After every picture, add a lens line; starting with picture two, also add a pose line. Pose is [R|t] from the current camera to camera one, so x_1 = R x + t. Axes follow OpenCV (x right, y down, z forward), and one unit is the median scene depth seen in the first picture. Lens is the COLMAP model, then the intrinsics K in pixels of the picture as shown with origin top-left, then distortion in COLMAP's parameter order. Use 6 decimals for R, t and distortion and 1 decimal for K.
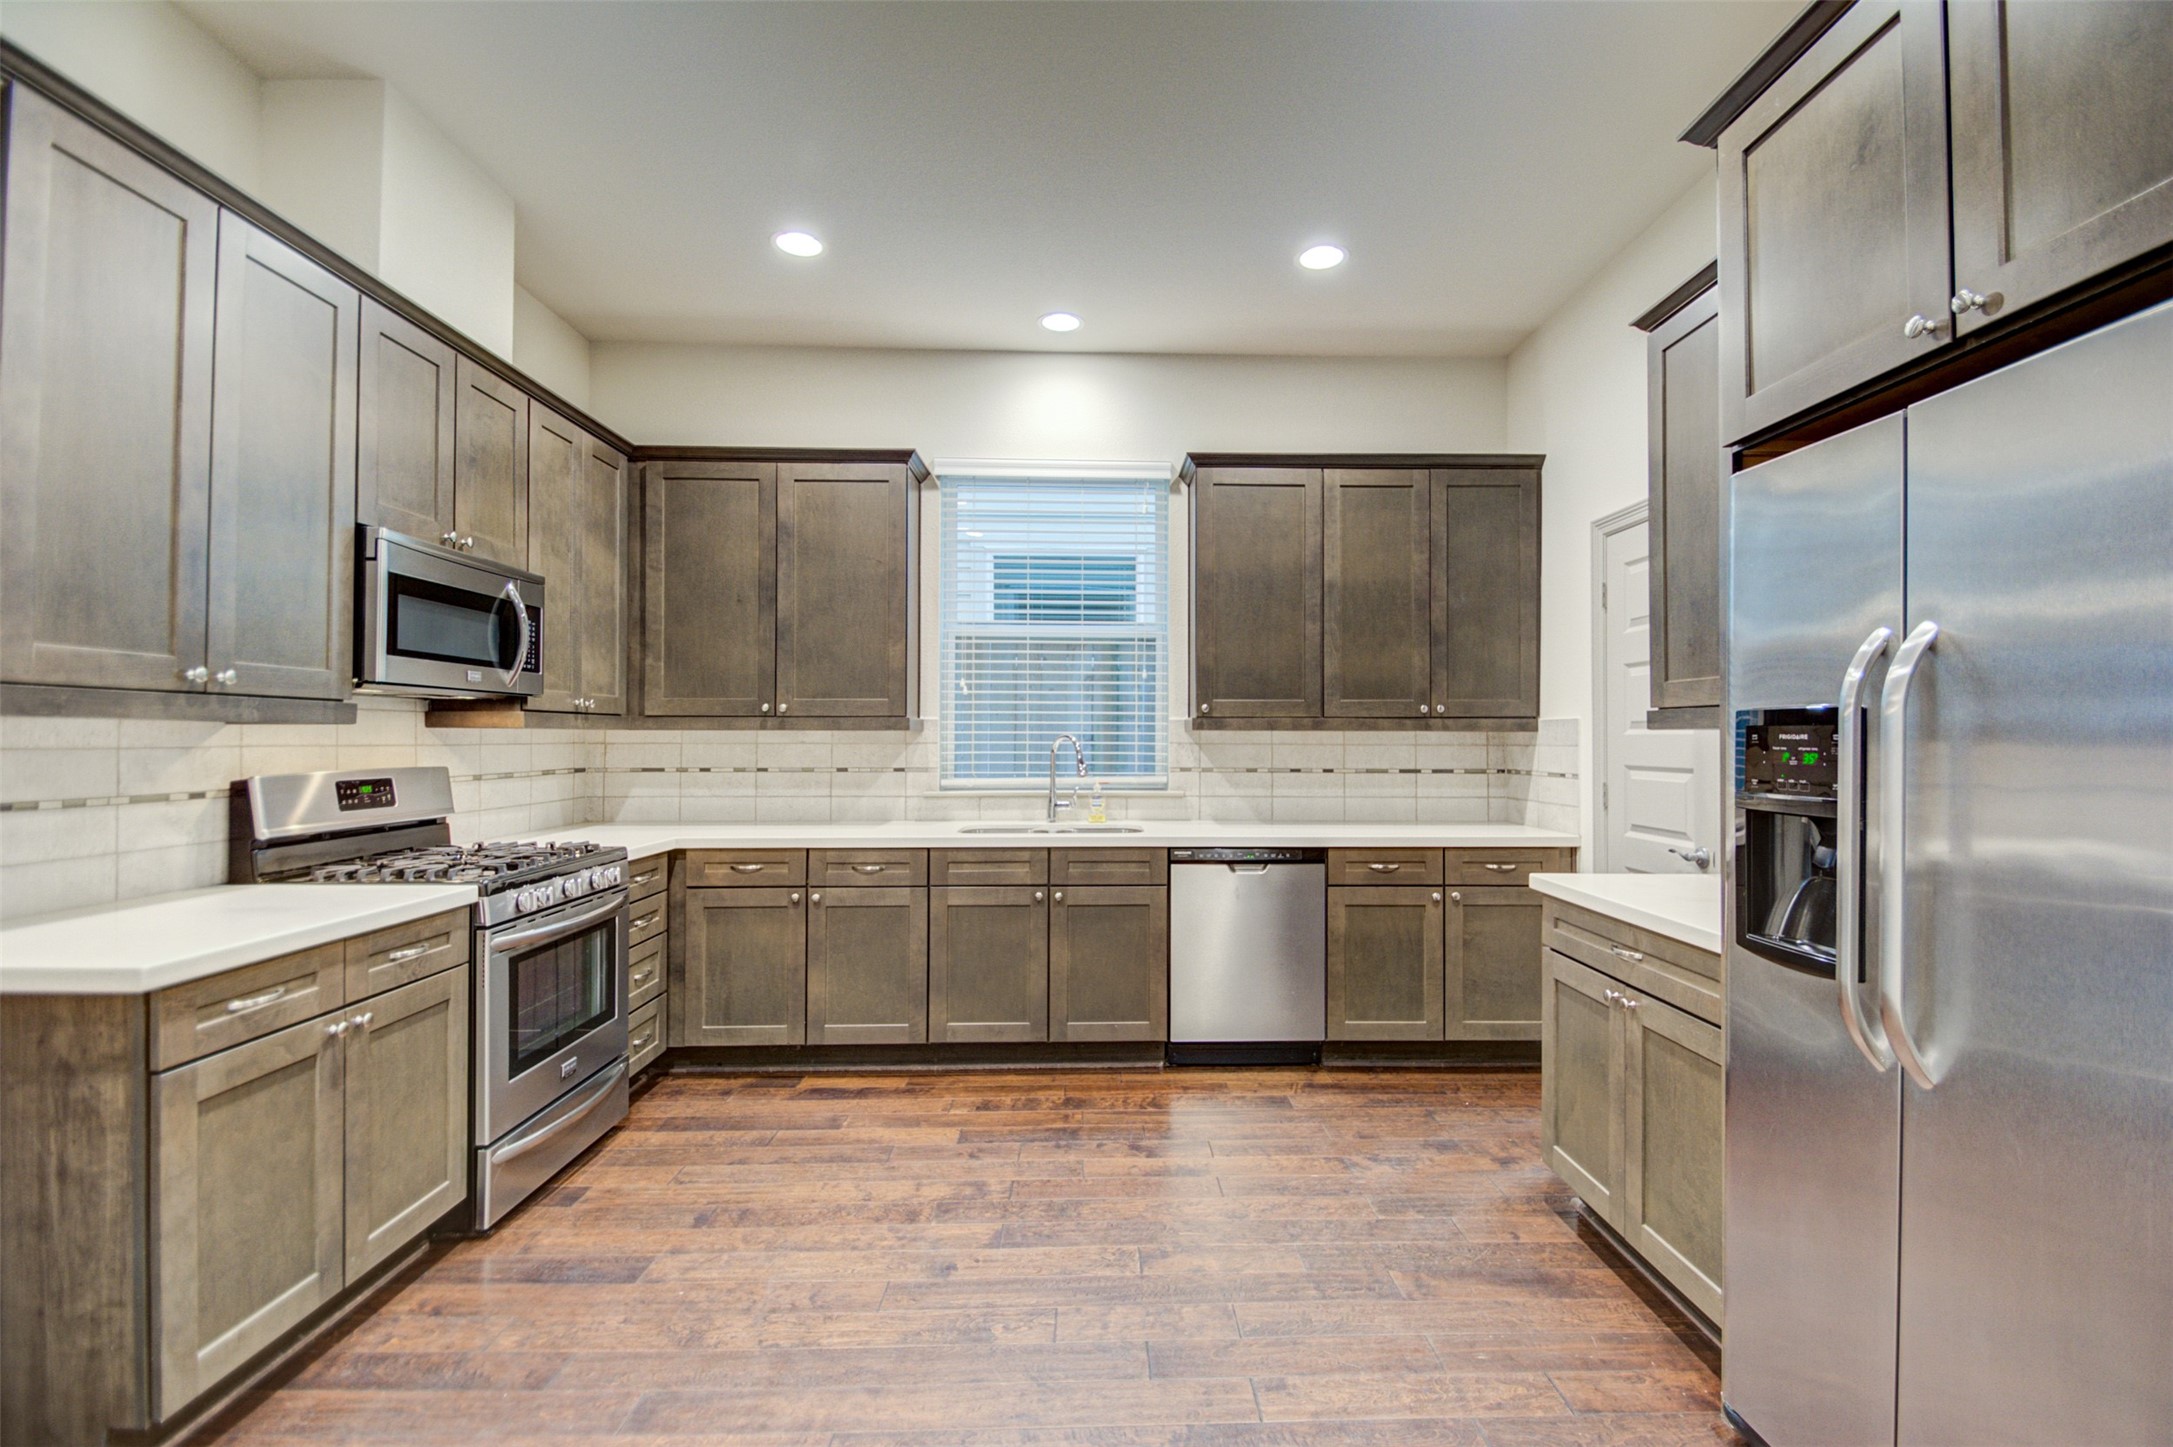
lens RADIAL K [[960.5, 0, 1110.7], [0, 960.5, 721.1], [0, 0, 1]] dist [0.008712, -0.005852]
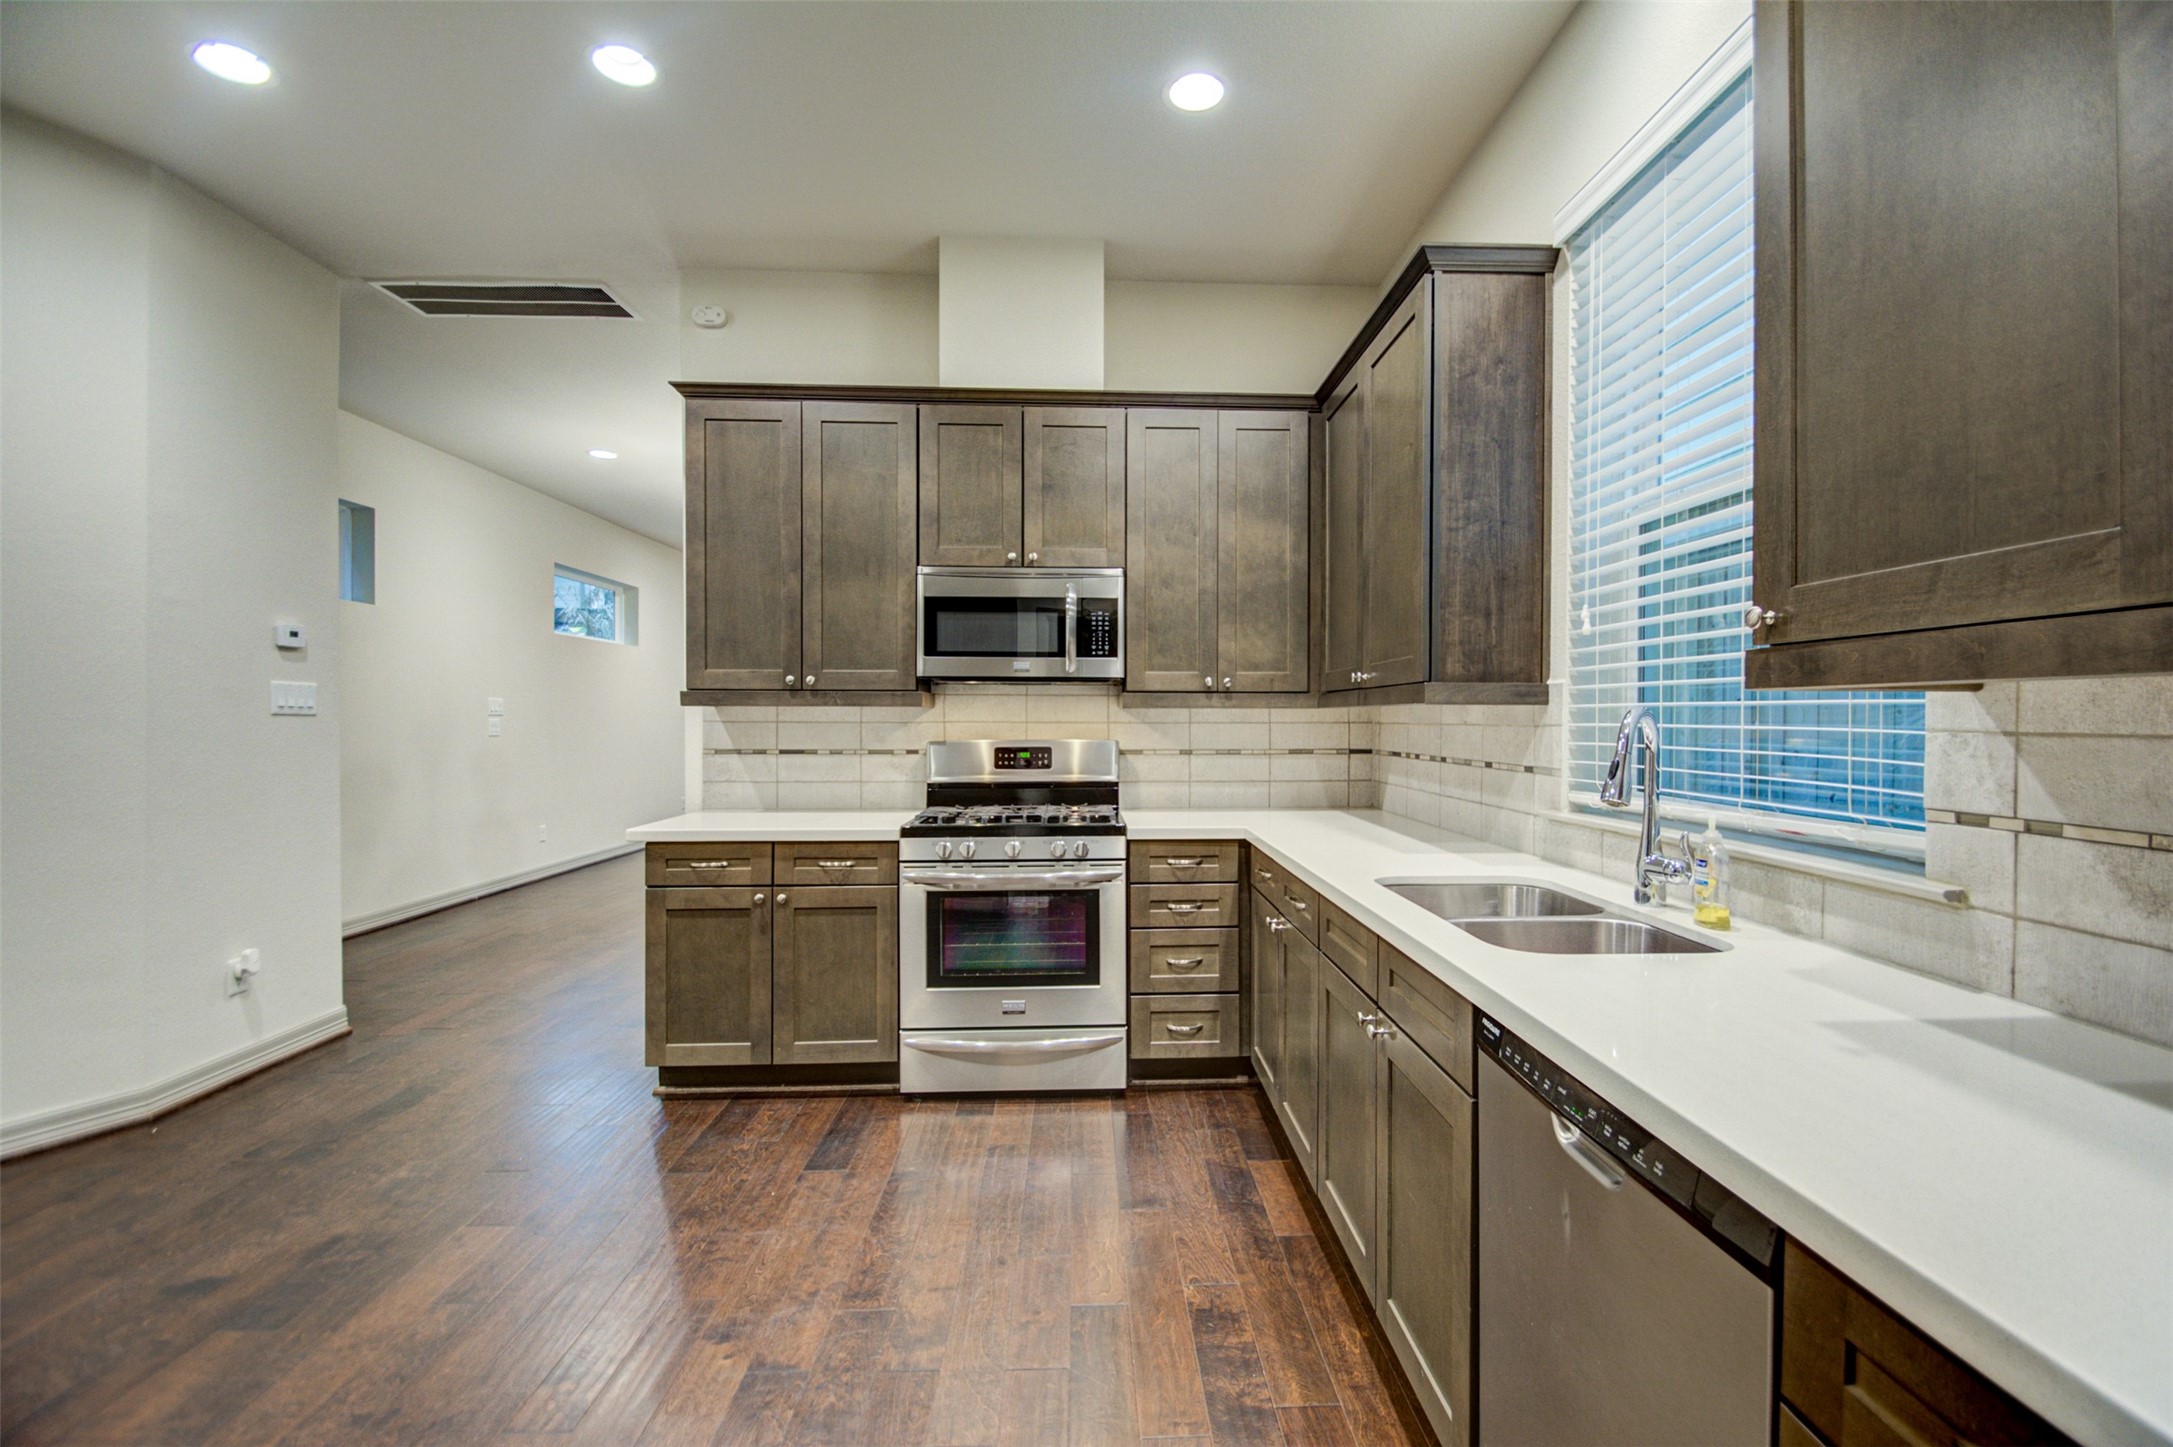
lens RADIAL K [[960.5, 0, 1126.2], [0, 960.5, 714.4], [0, 0, 1]] dist [0.008712, -0.005852]
pose [[0.025555, -0.004605, -0.999663, 0.608537], [0.016036, 0.999863, -0.004196, 0.023736], [0.999545, -0.015923, 0.025626, 1.178095]]
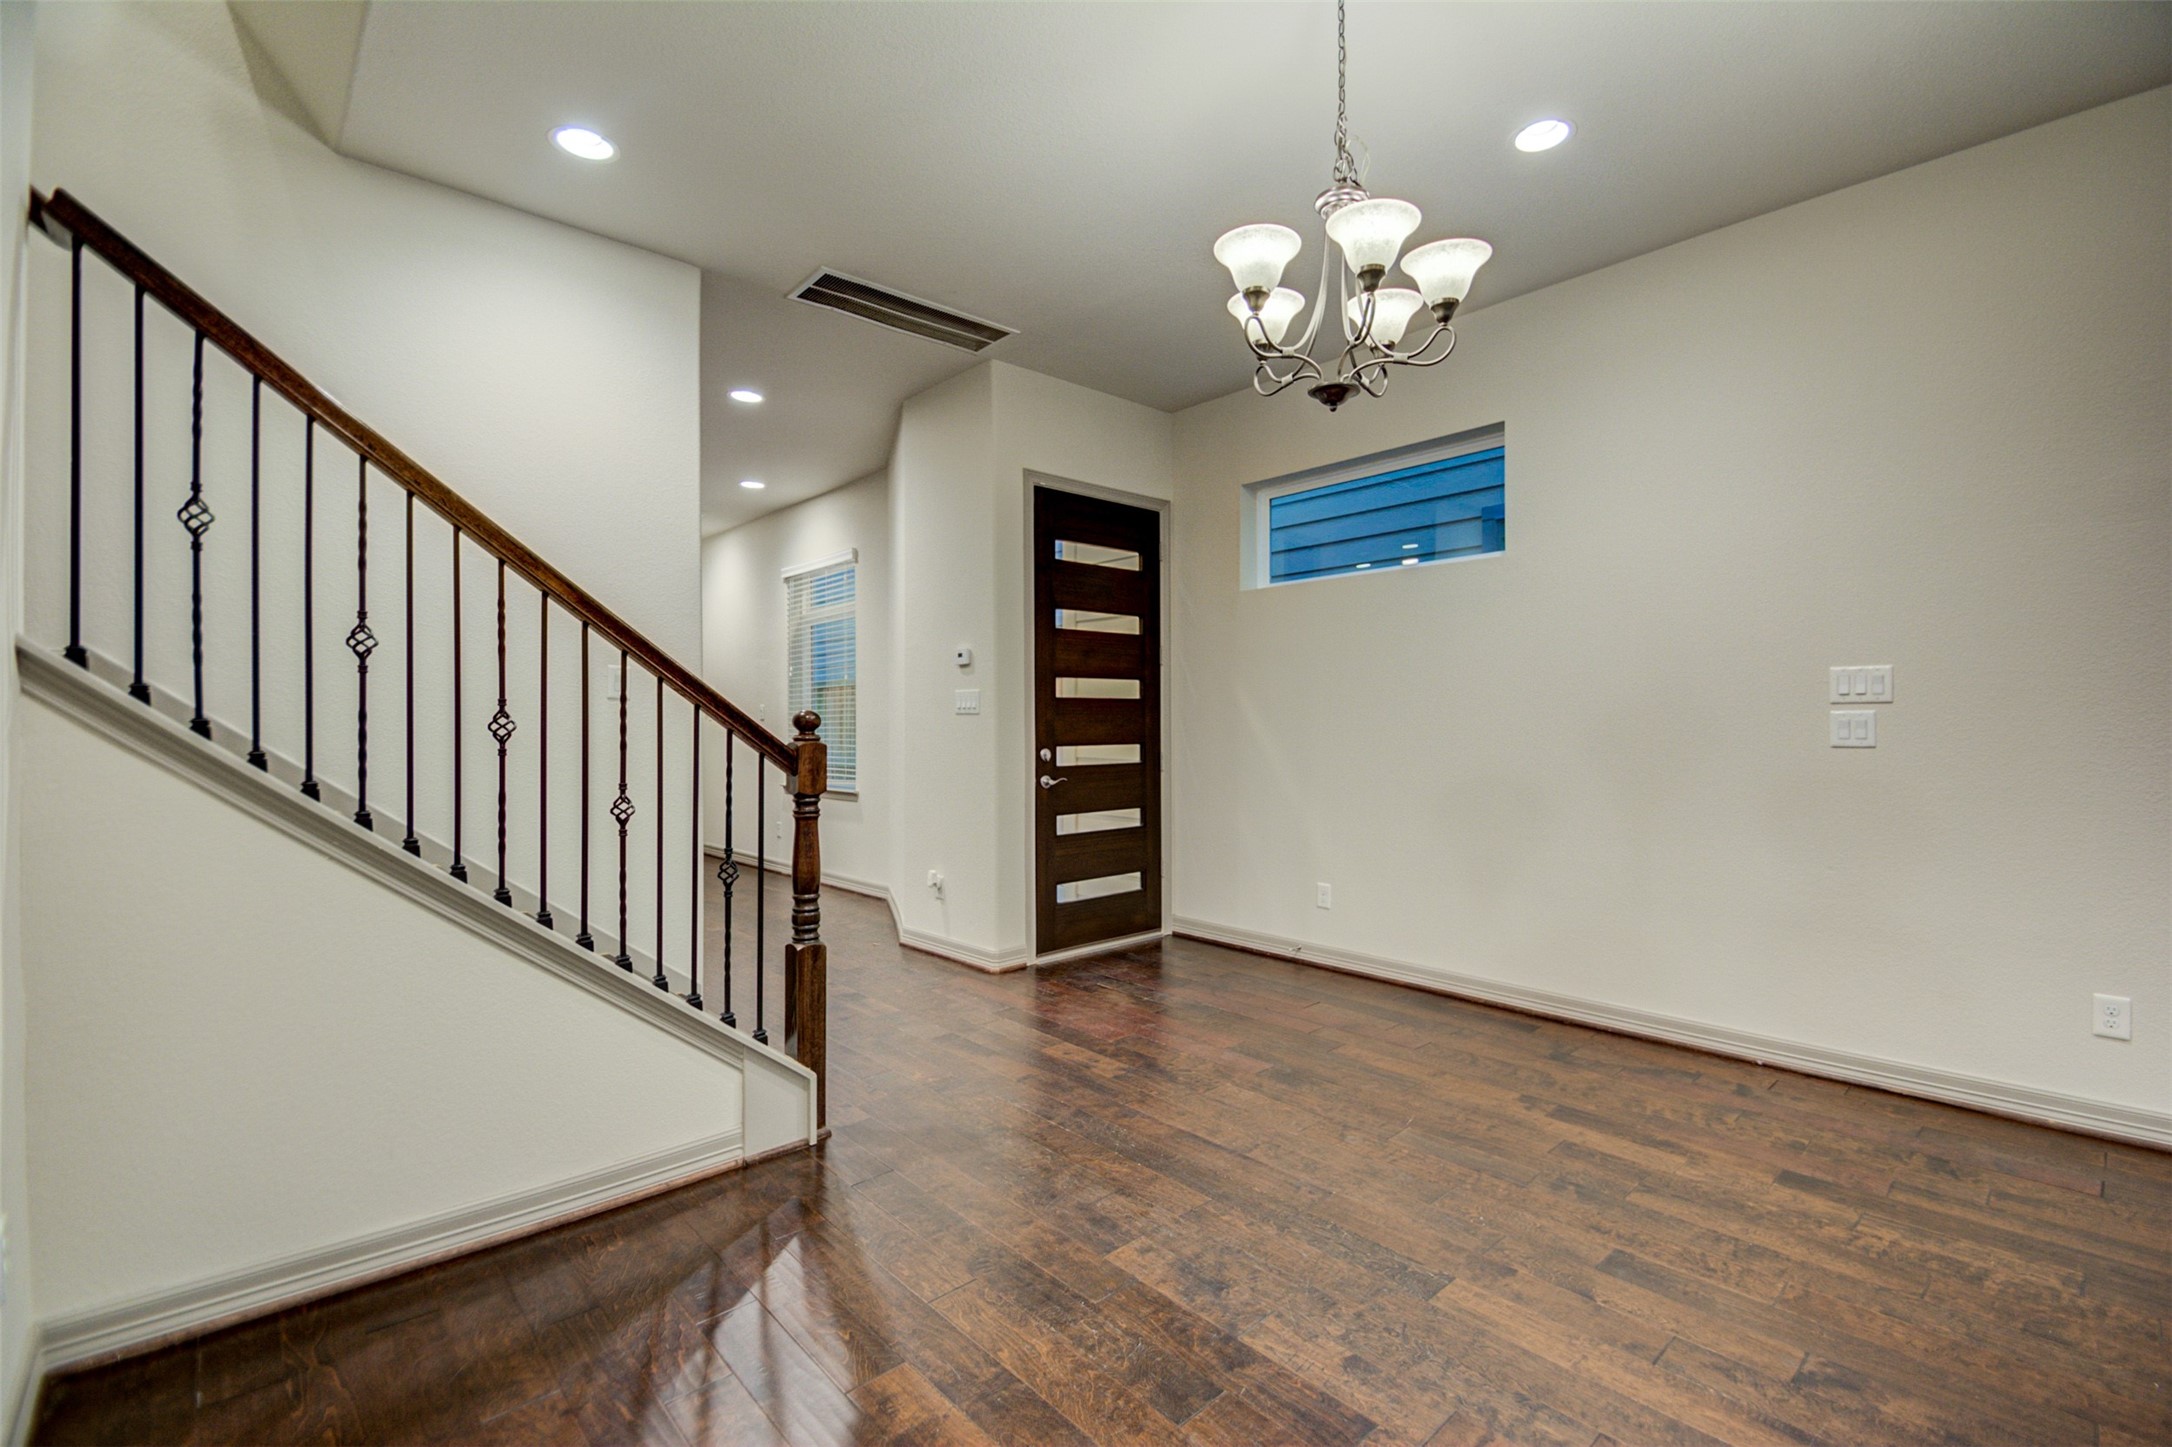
lens RADIAL K [[960.1, 0, 1110.2], [0, 960.1, 712.8], [0, 0, 1]] dist [0.008712, -0.005852]
pose [[-0.658934, 0.008047, 0.752157, -2.362862], [-0.010213, 0.999755, -0.019643, 0.032692], [-0.752131, -0.020625, -0.658691, 1.045040]]
